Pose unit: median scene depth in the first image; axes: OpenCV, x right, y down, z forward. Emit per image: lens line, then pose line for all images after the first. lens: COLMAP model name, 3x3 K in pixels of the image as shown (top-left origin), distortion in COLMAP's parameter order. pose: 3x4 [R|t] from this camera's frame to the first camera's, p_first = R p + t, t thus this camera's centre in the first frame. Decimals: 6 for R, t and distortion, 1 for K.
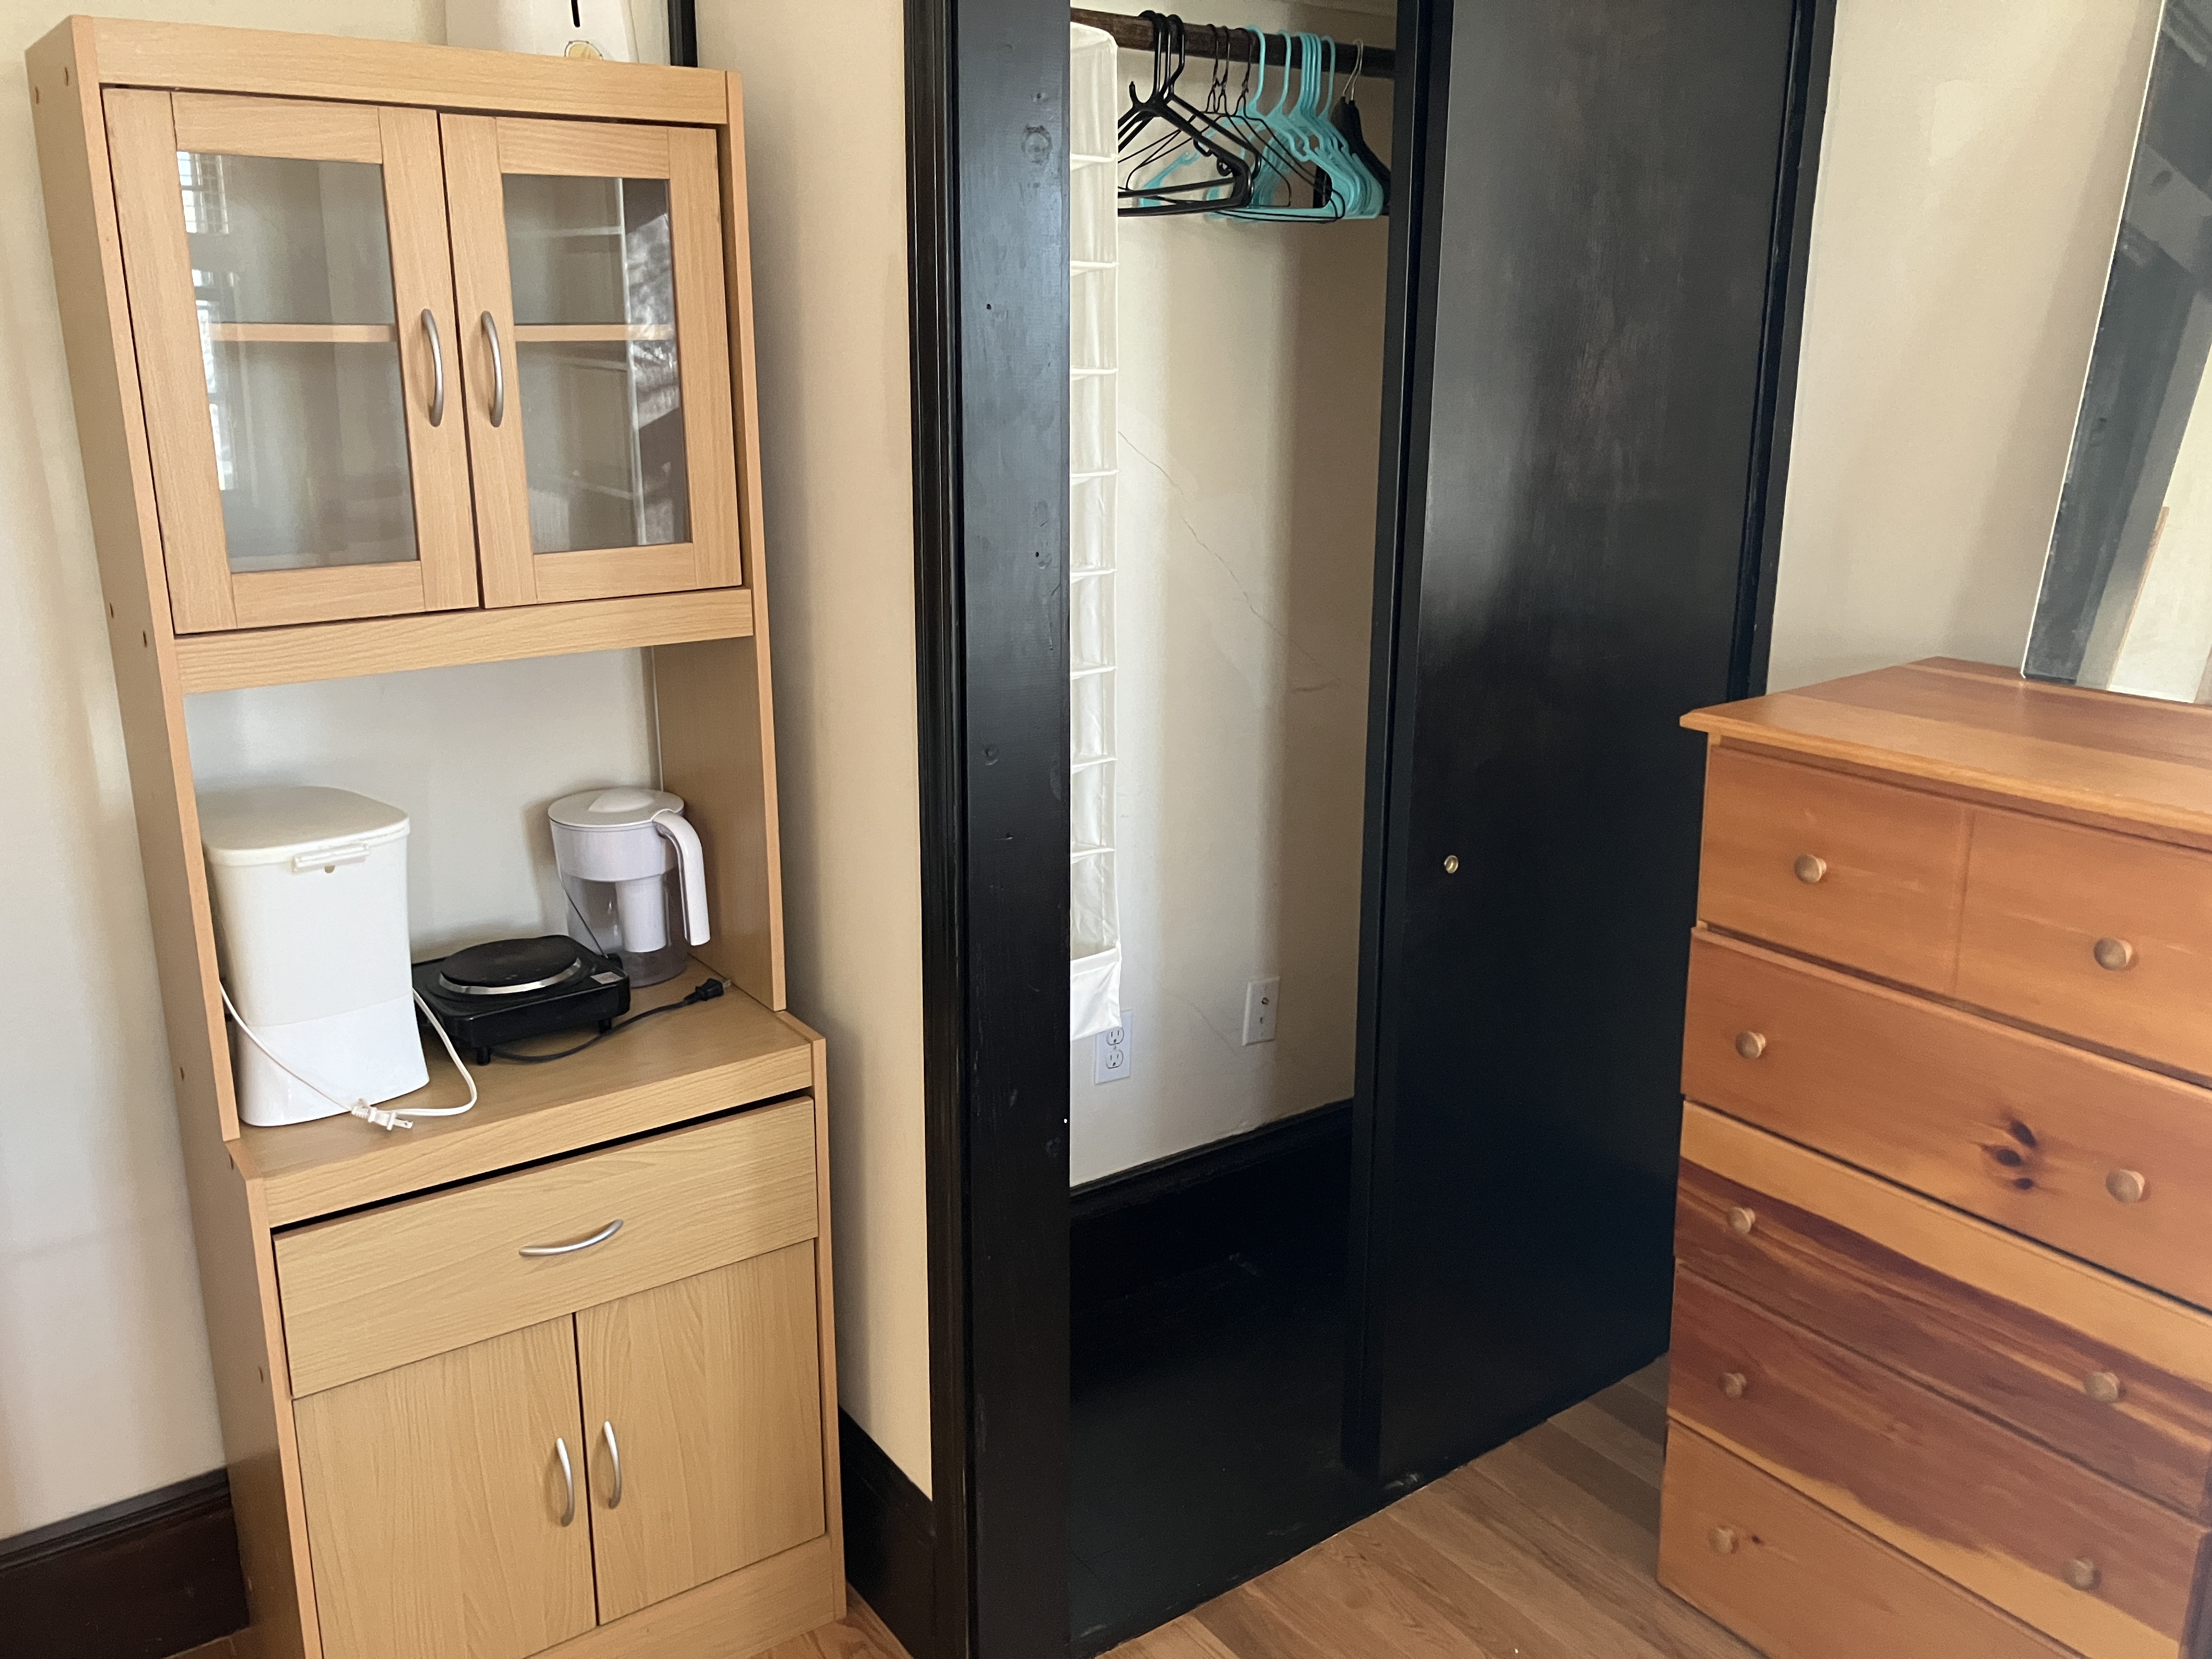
lens RADIAL K [[1824.5, 0, 1095.2], [0, 1824.5, 818.4], [0, 0, 1]] dist [-0.004062, -0.018164]
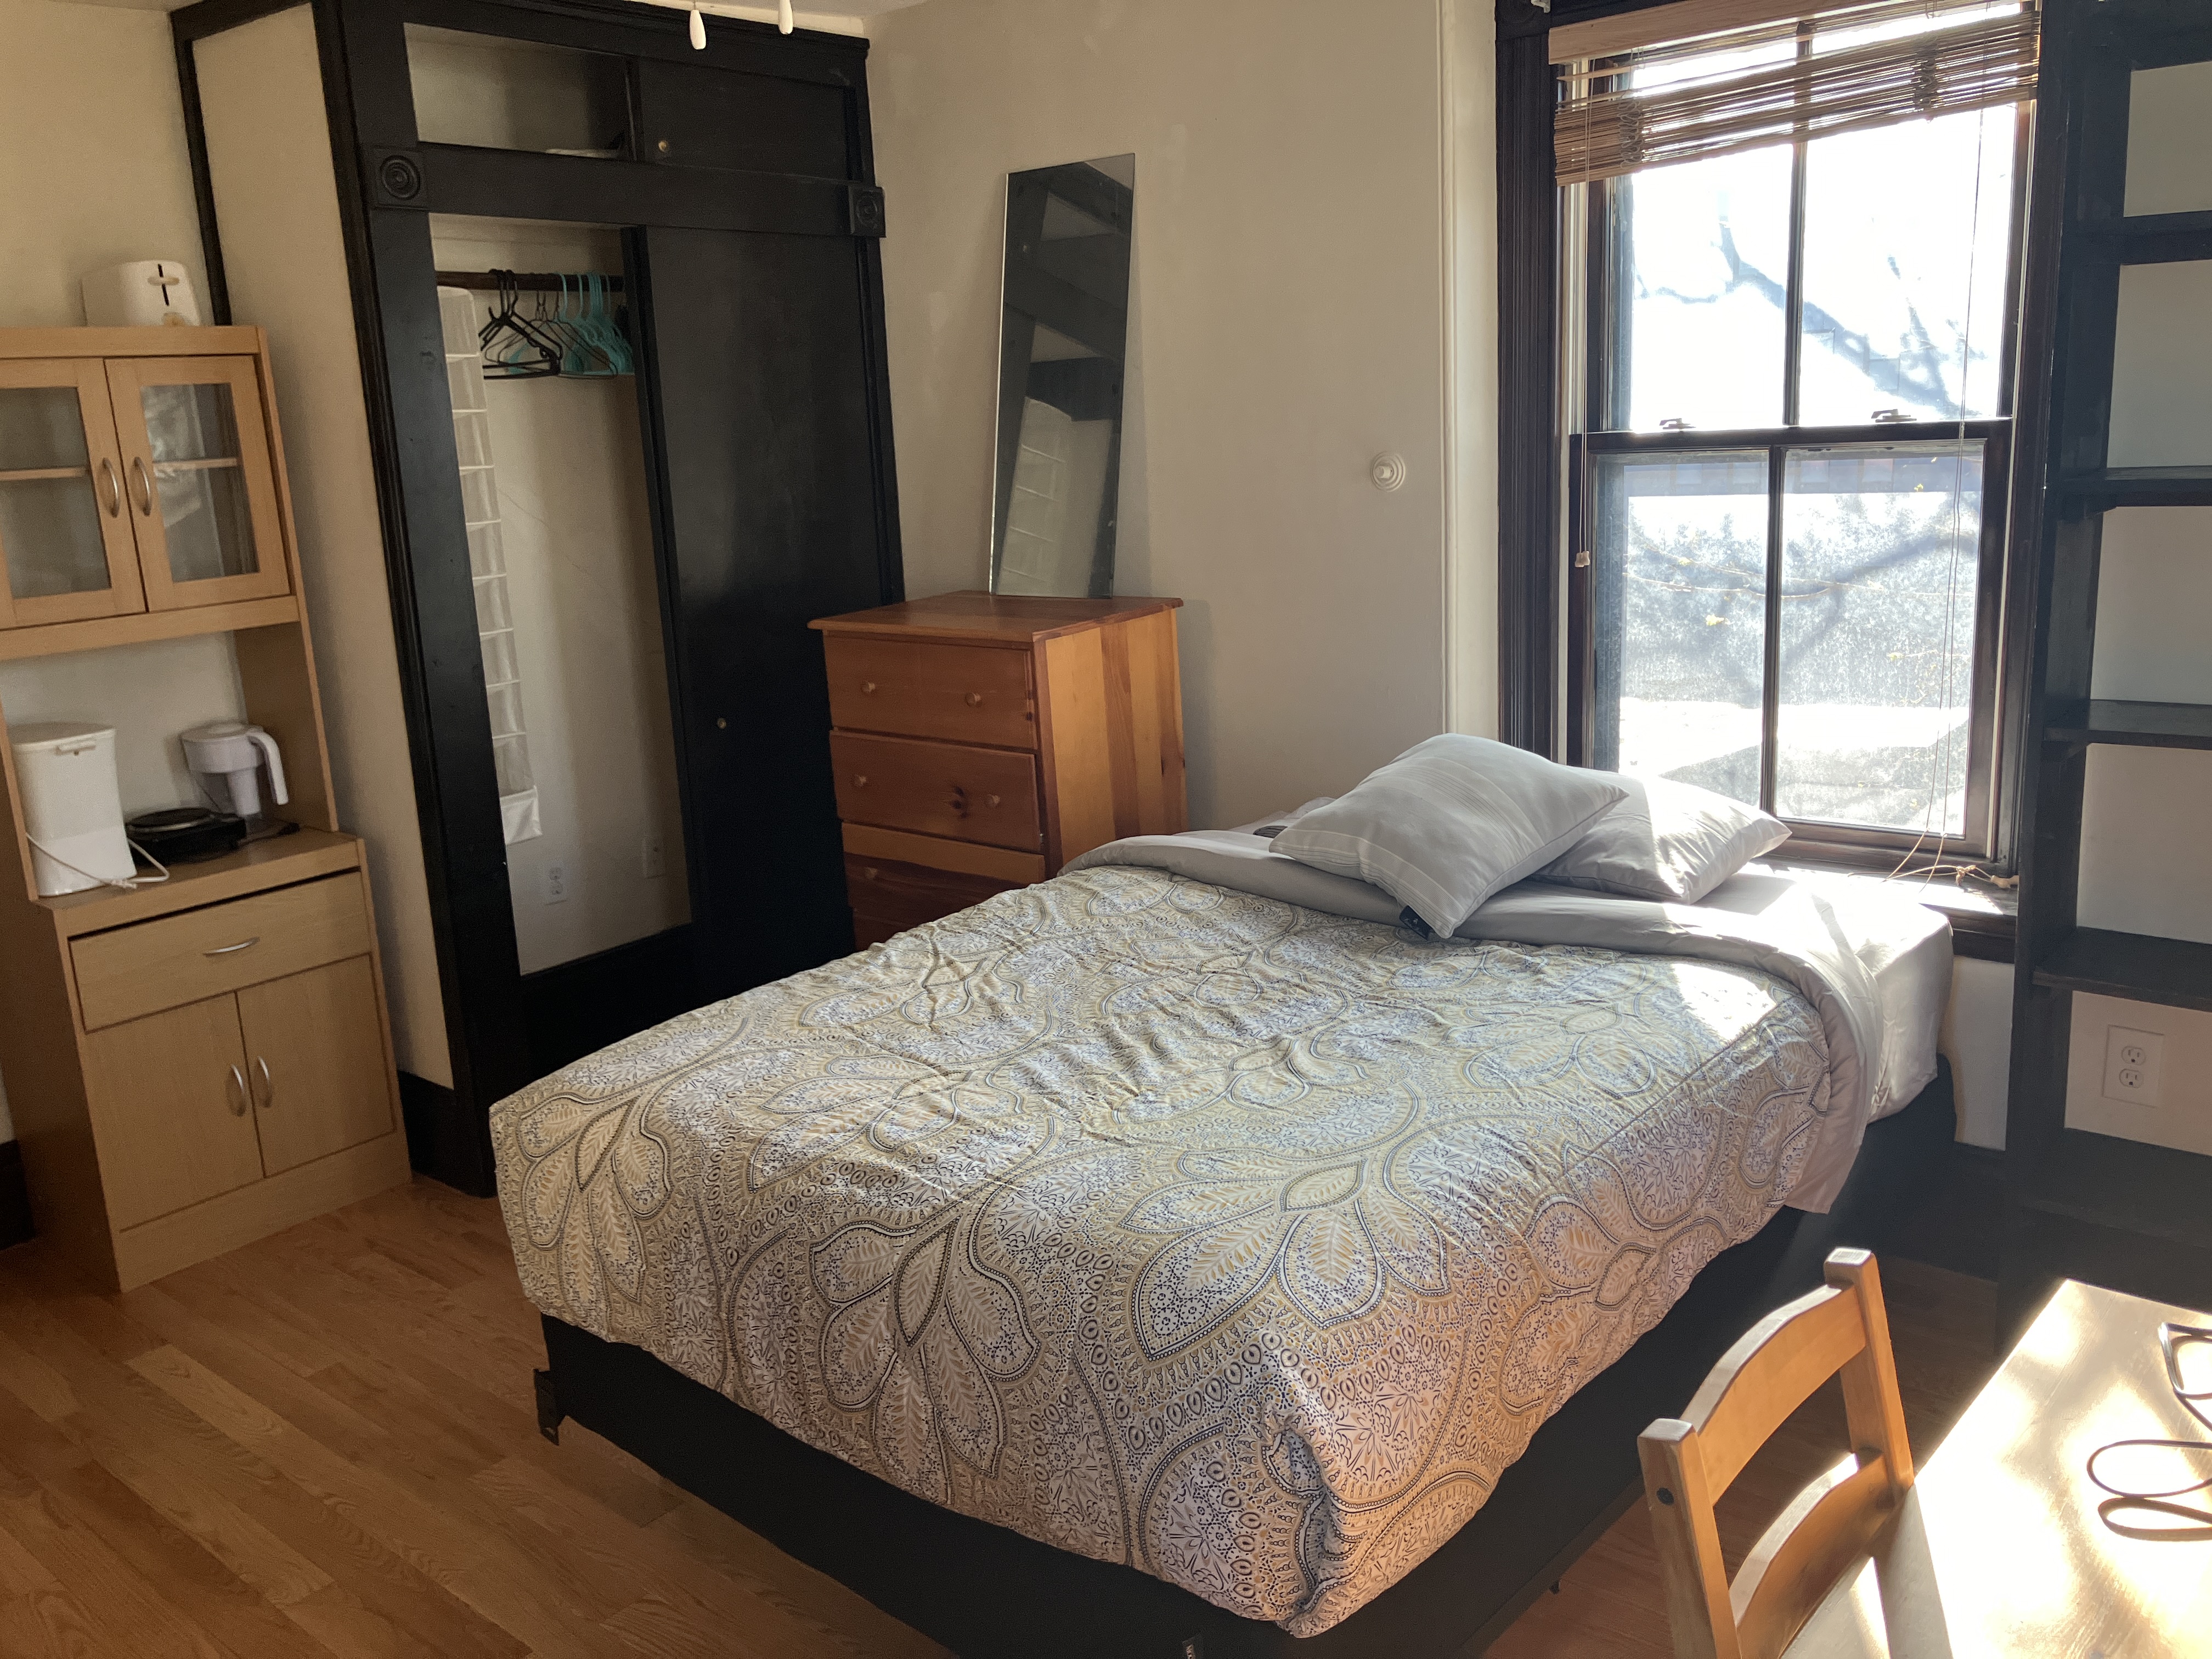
lens RADIAL K [[1824.5, 0, 1095.2], [0, 1824.5, 818.4], [0, 0, 1]] dist [-0.004062, -0.018164]
pose [[0.963596, -0.108652, 0.244291, 0.110355], [0.119055, 0.992488, -0.028182, 0.232958], [-0.239393, 0.056240, 0.969292, -0.916321]]
